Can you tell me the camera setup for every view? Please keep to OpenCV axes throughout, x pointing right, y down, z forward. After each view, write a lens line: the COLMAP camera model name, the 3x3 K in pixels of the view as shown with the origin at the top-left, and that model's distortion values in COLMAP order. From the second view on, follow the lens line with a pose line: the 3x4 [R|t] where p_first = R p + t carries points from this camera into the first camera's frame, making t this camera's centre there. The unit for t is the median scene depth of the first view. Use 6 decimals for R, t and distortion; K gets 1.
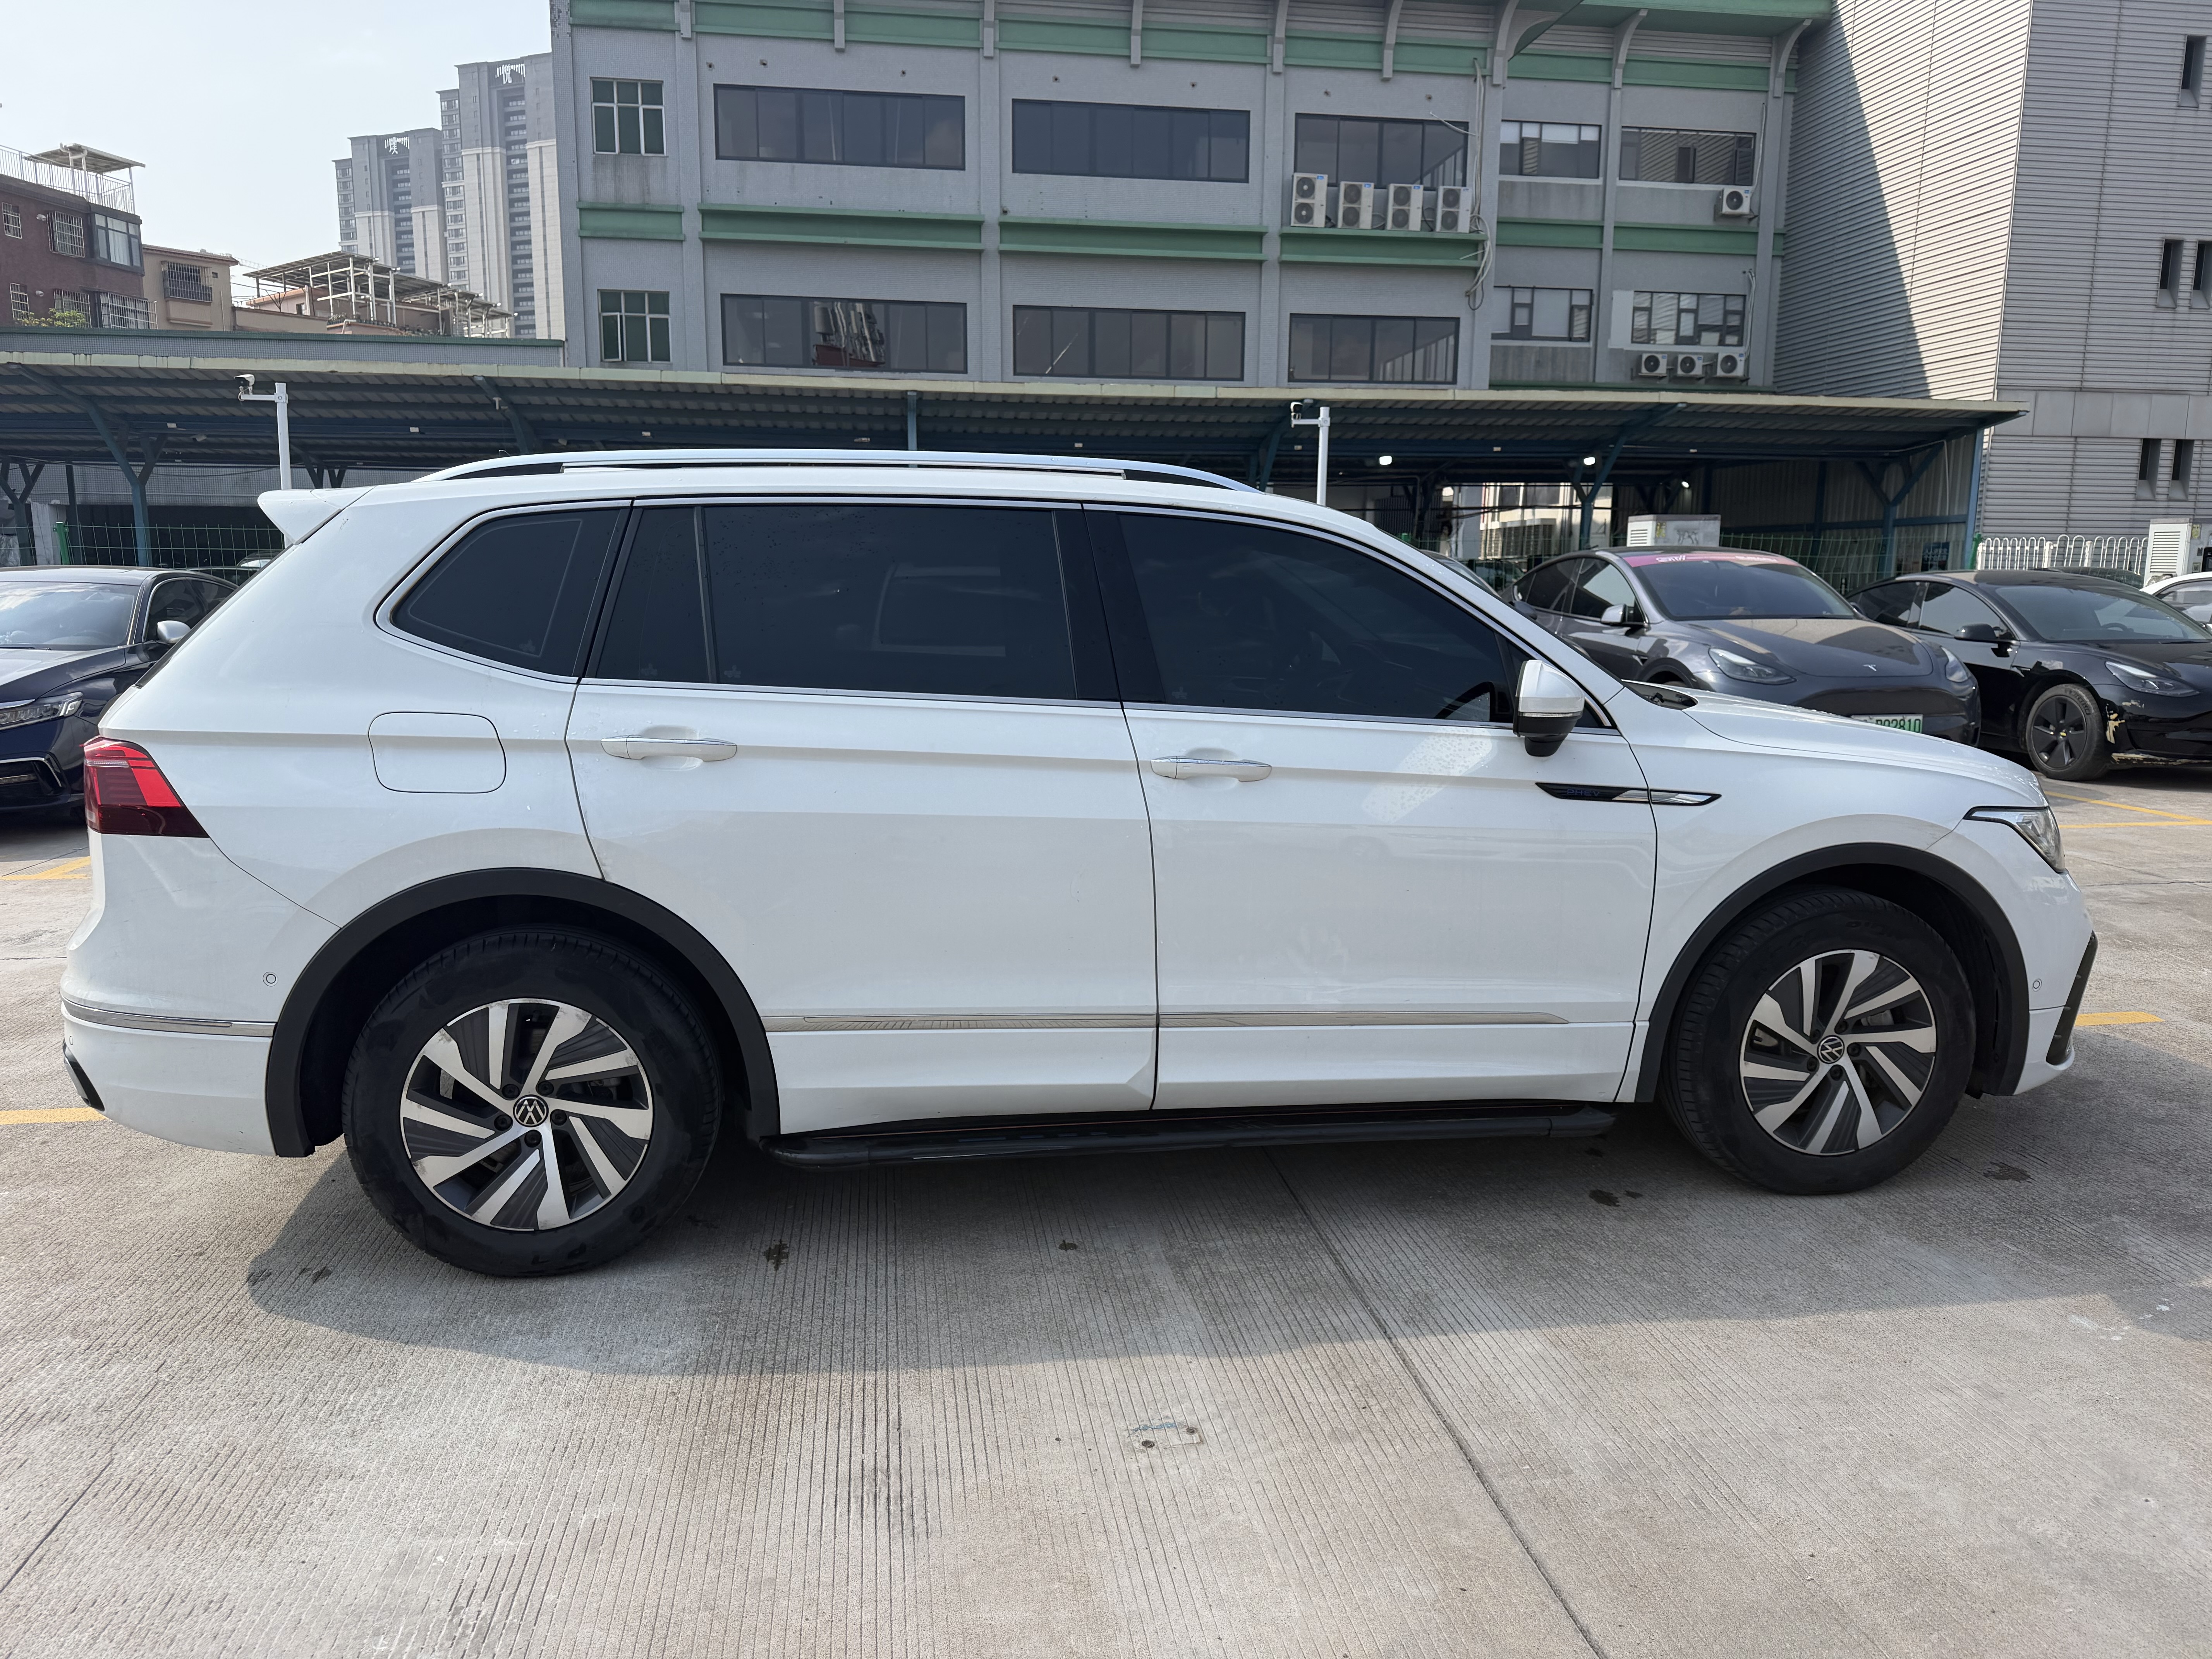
lens RADIAL K [[1582.7, 0, 1106.0], [0, 1582.7, 829.5], [0, 0, 1]] dist [-0.002483, 0.001021]
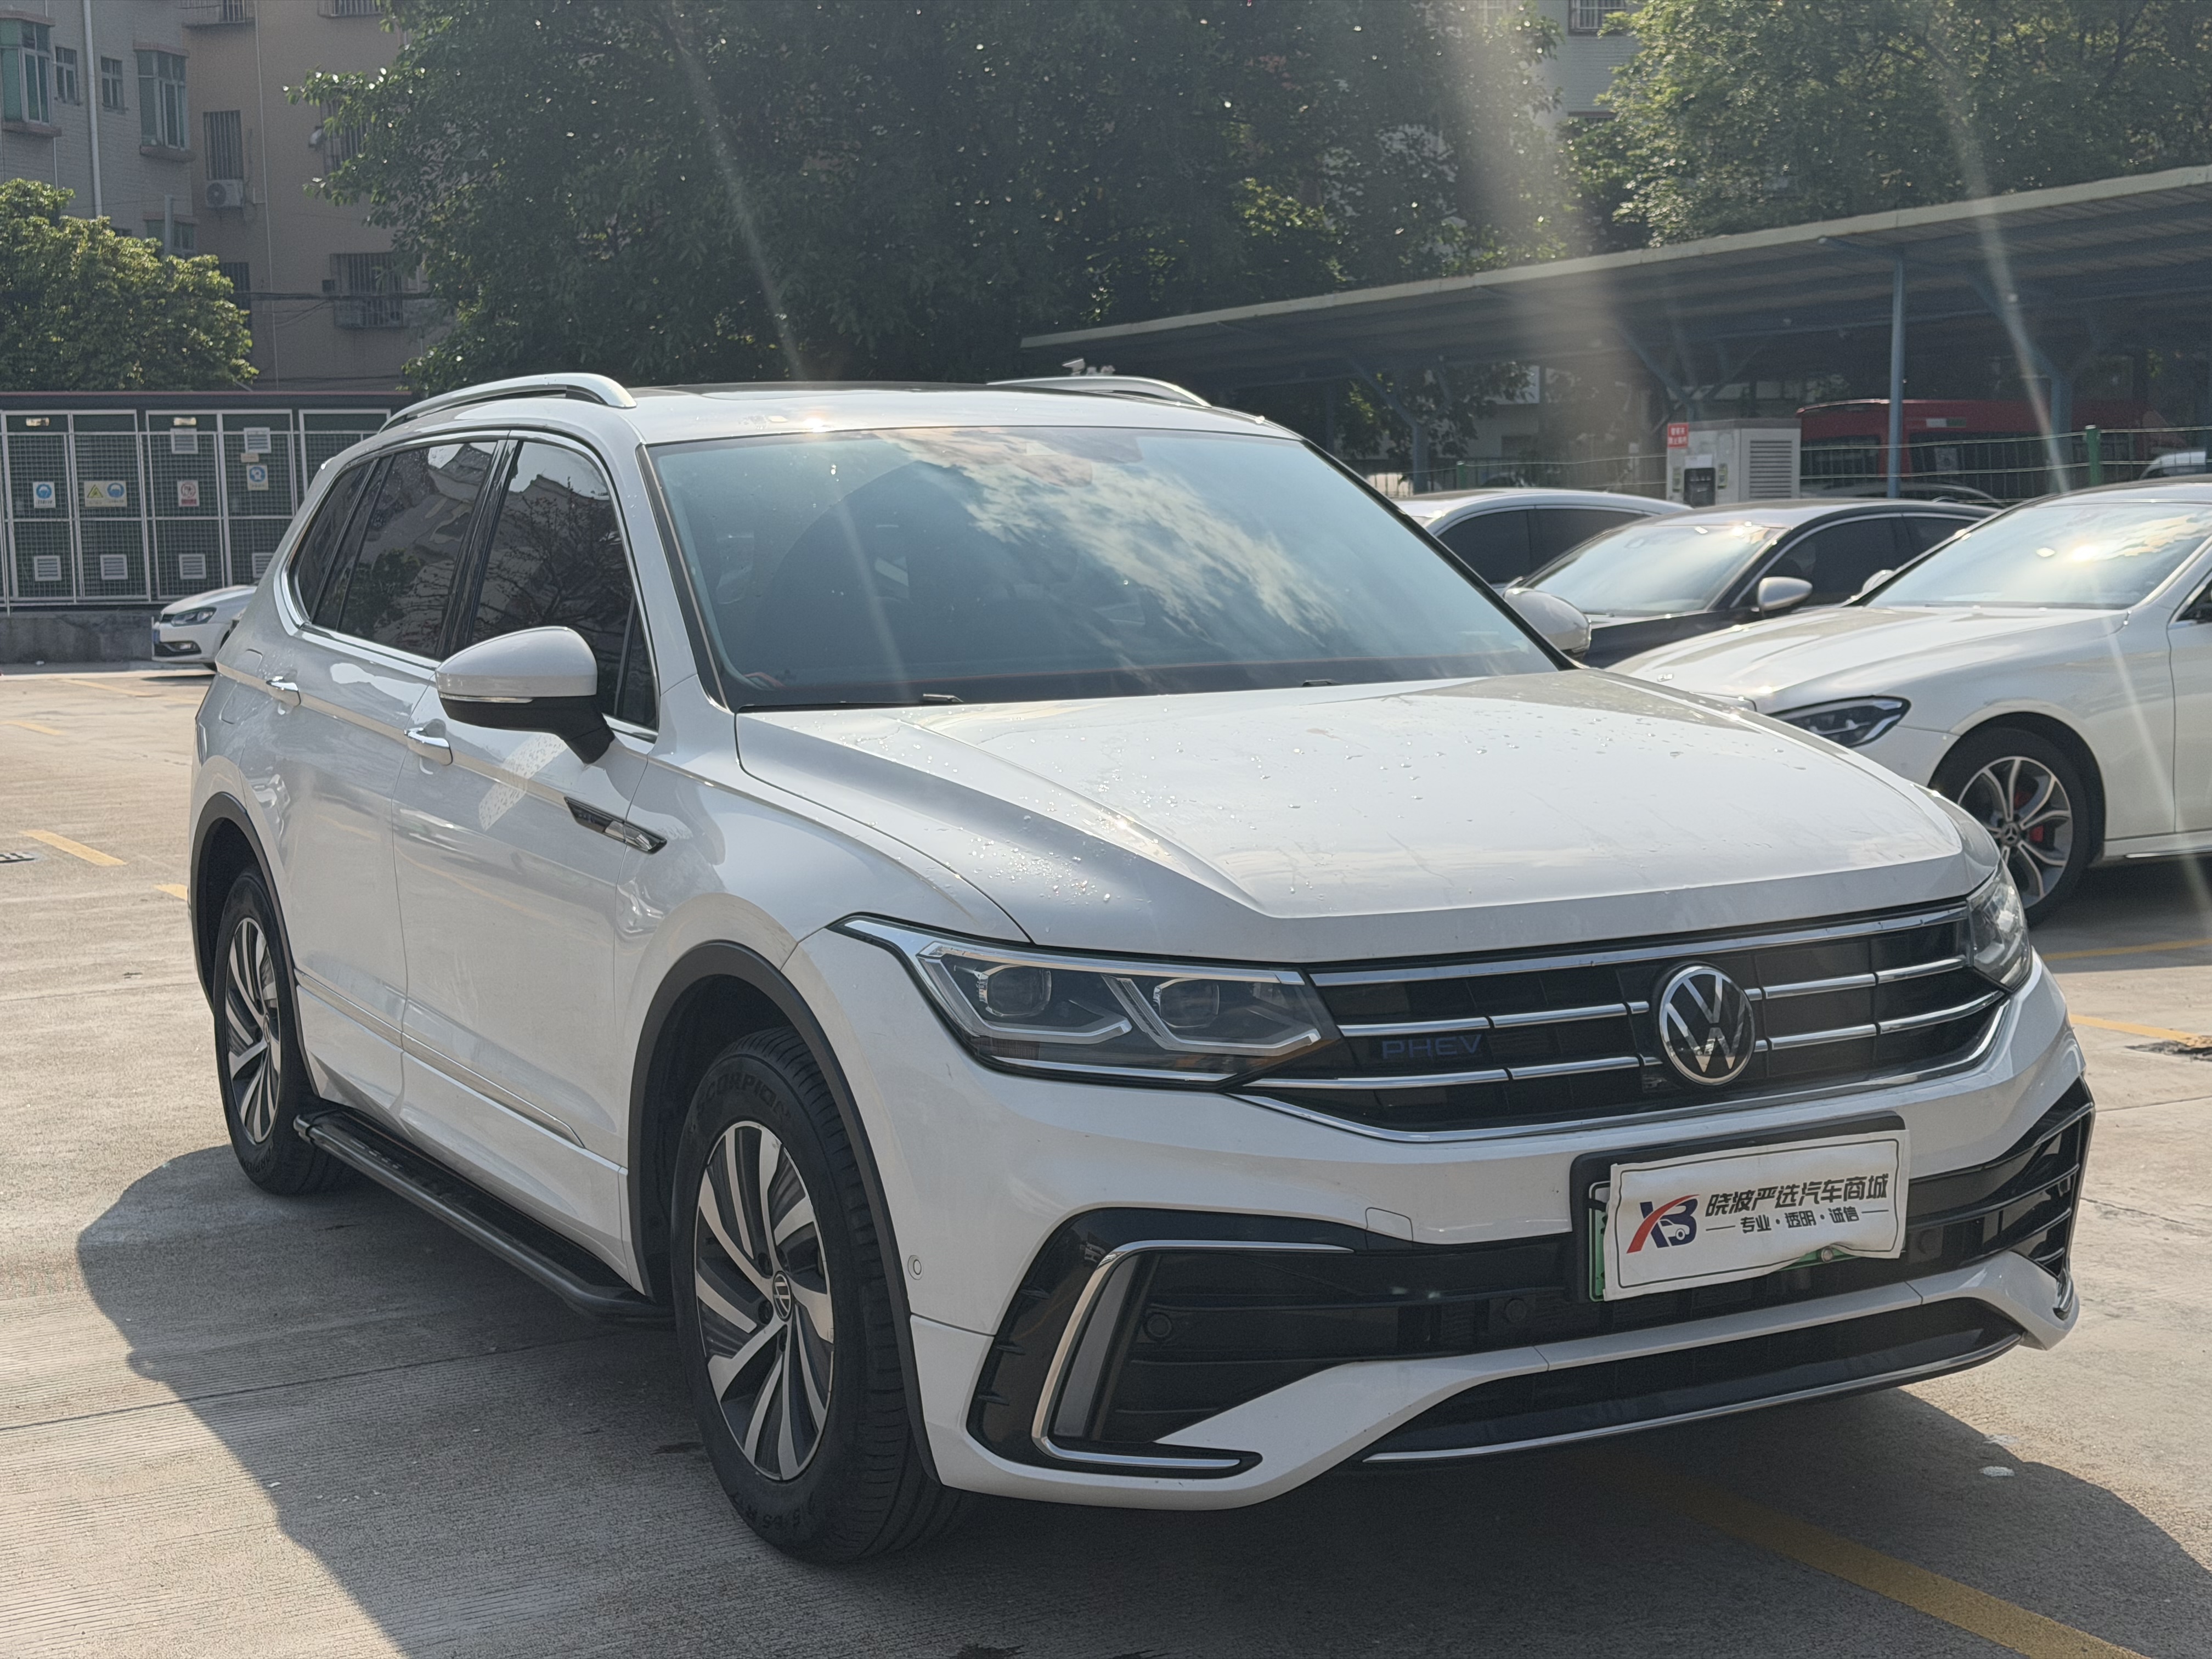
lens RADIAL K [[3089.7, 0, 1116.8], [0, 3089.7, 866.2], [0, 0, 1]] dist [0.196967, -0.435397]
pose [[0.349238, 0.090212, -0.932681, 1.606253], [-0.134639, 0.989857, 0.045327, -0.091649], [0.927311, 0.109745, 0.357842, 0.697092]]
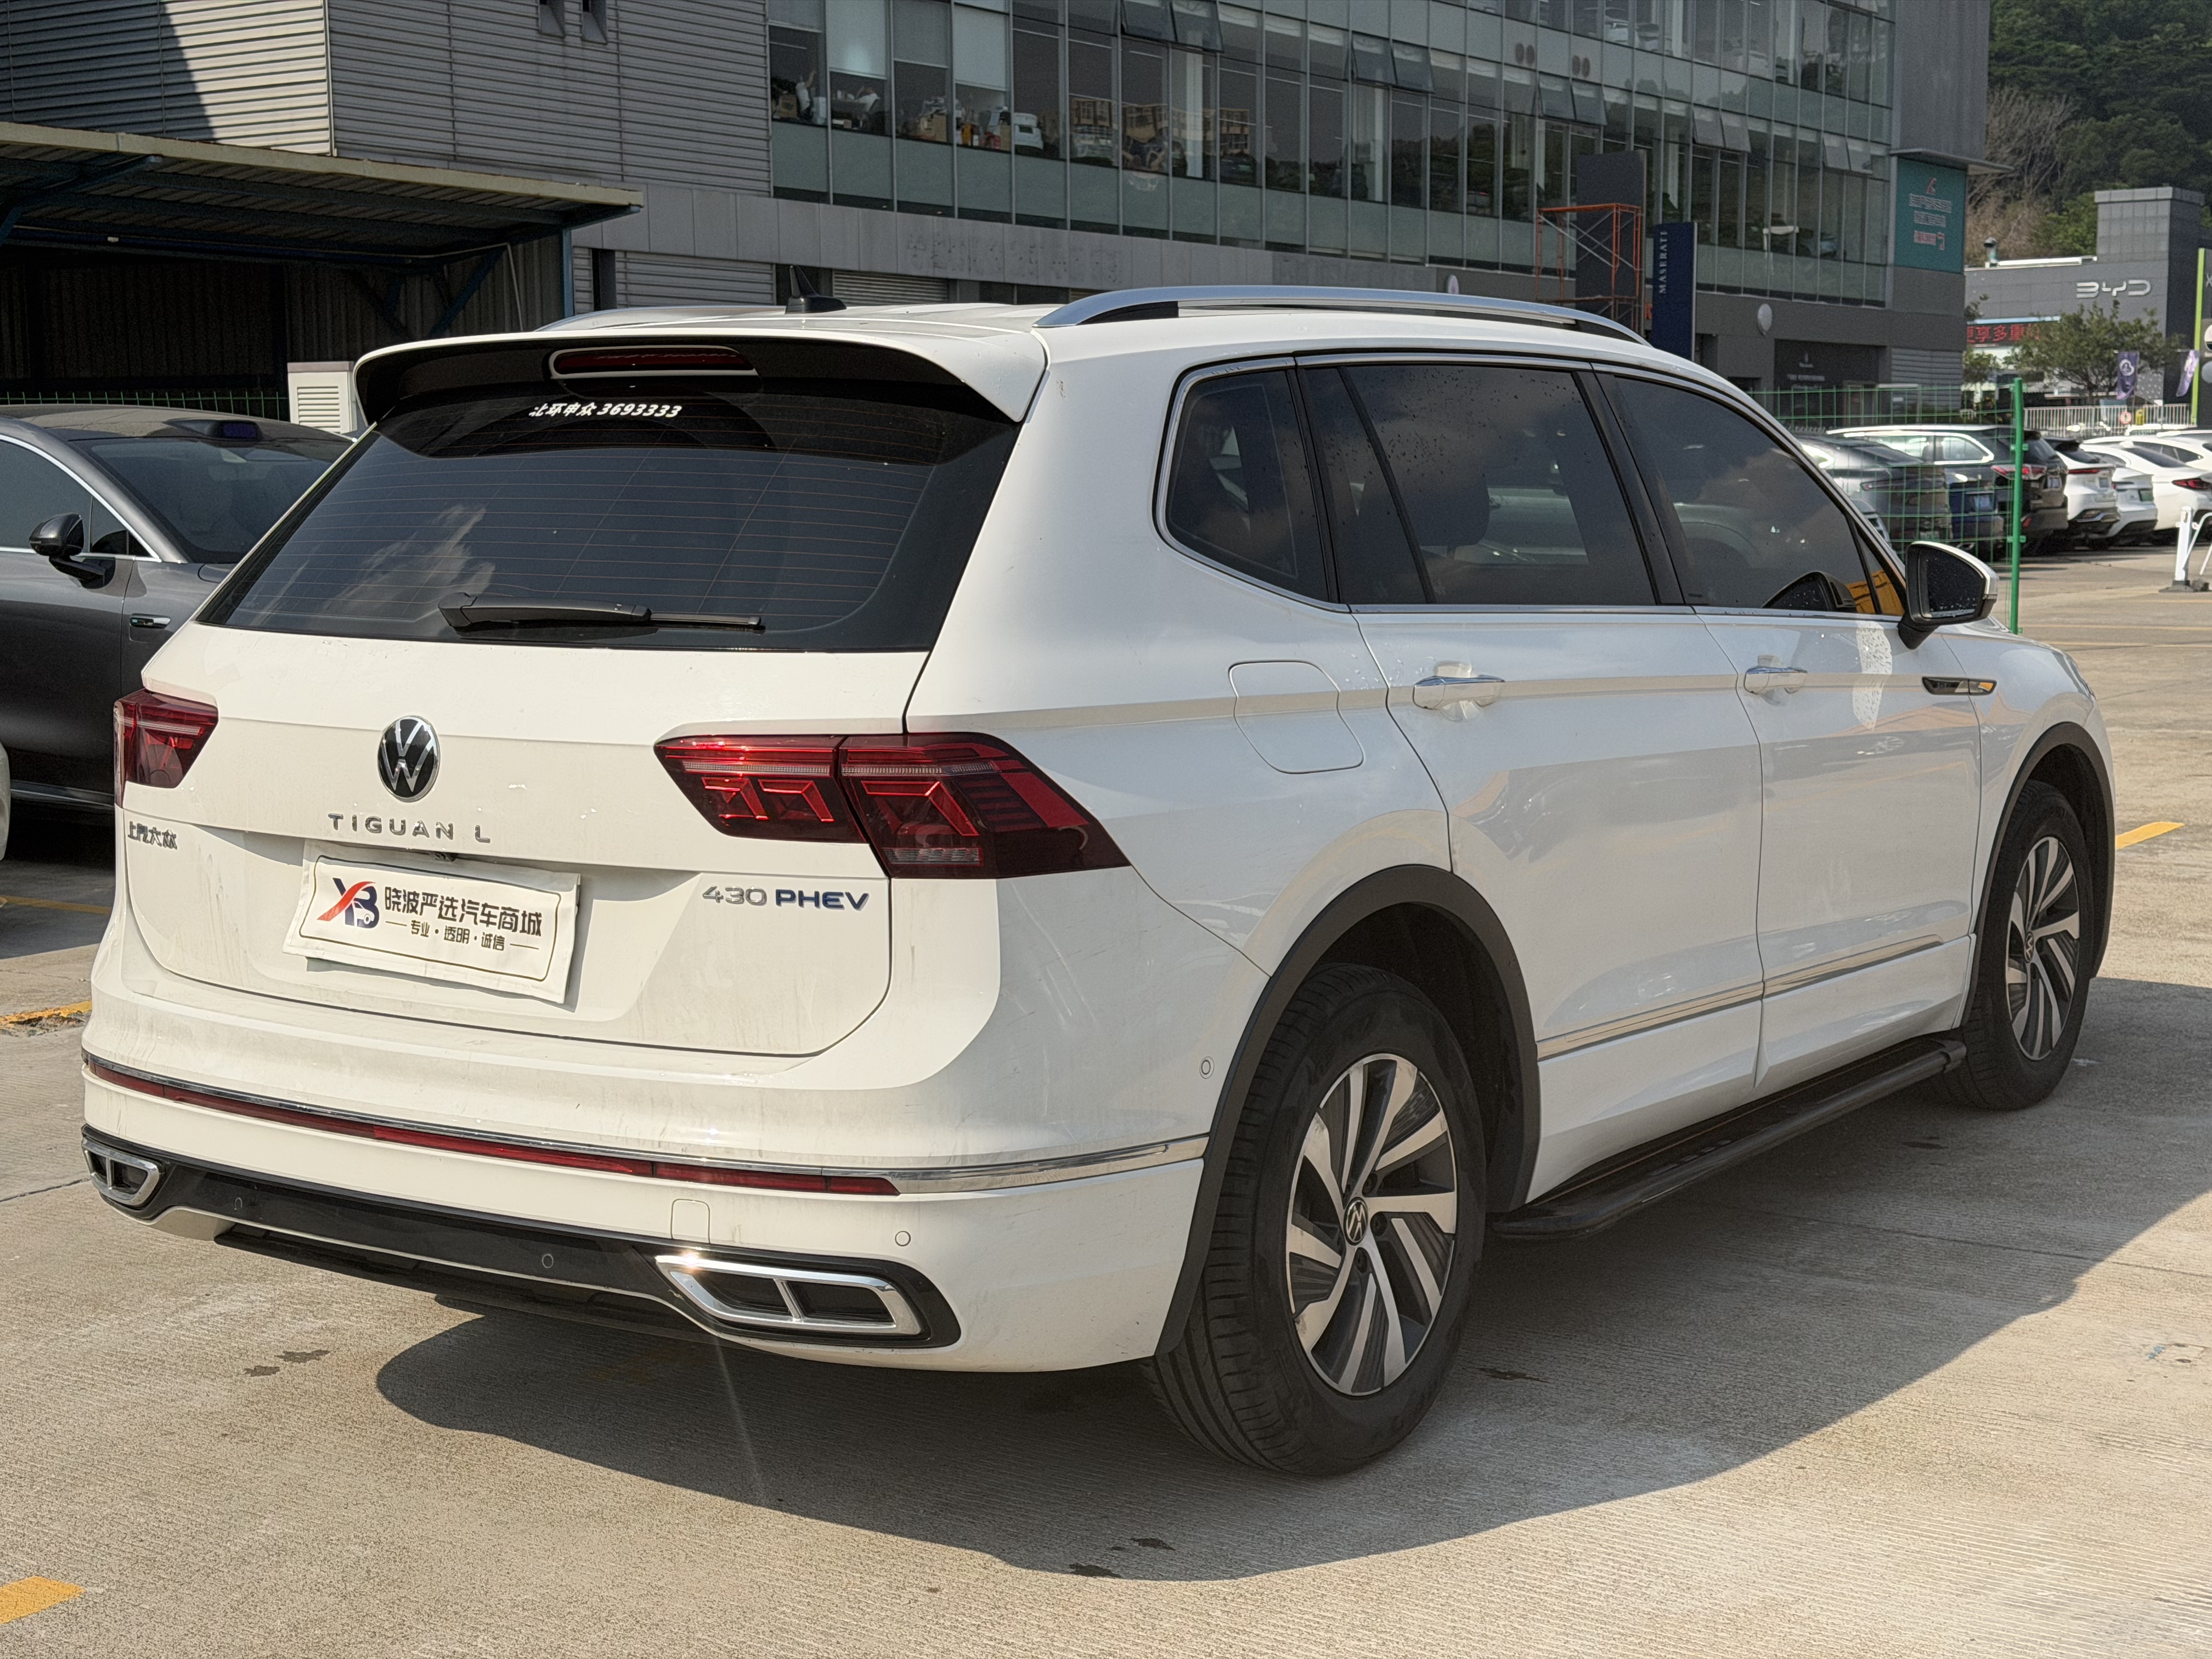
lens RADIAL K [[3089.7, 0, 1116.8], [0, 3089.7, 866.2], [0, 0, 1]] dist [0.196967, -0.435397]
pose [[0.681413, -0.104533, 0.724395, -1.289642], [0.129255, 0.991379, 0.021474, -0.019840], [-0.720395, 0.078999, 0.689050, 0.103088]]
